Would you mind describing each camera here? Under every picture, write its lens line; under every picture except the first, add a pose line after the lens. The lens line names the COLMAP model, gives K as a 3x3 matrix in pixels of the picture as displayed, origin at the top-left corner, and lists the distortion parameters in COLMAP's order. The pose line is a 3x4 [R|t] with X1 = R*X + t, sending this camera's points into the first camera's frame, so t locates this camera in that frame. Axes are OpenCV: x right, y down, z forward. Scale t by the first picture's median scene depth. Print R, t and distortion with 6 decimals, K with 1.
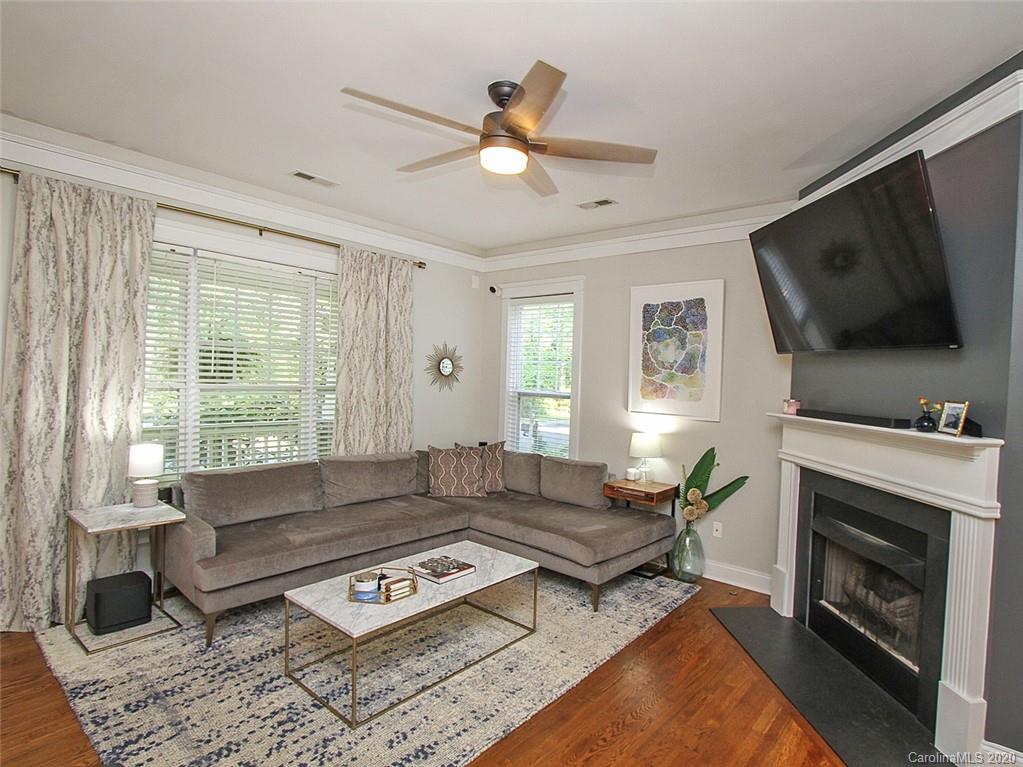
lens RADIAL K [[520.1, 0, 540.6], [0, 520.1, 385.5], [0, 0, 1]] dist [-0.013184, -0.000594]
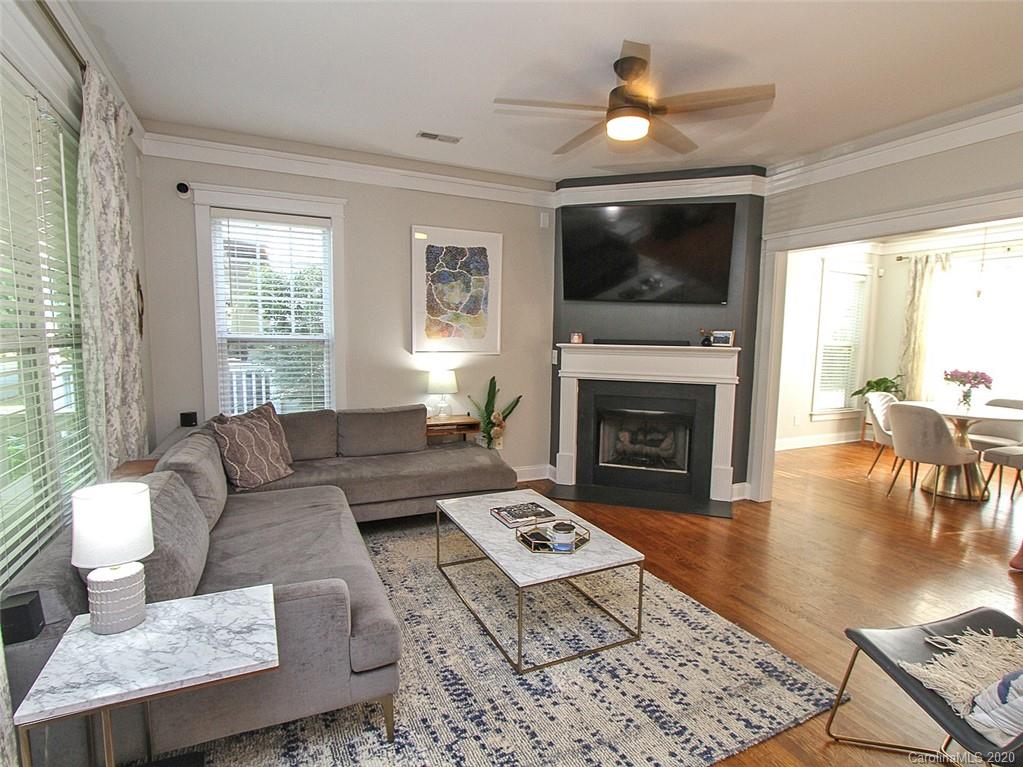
lens RADIAL K [[551.6, 0, 513.5], [0, 551.6, 390.7], [0, 0, 1]] dist [-0.026323, 0.006131]
pose [[0.446049, -0.120153, 0.886907, -0.917158], [0.013957, 0.991761, 0.127339, -0.011199], [-0.894900, -0.044421, 0.444051, 0.467519]]
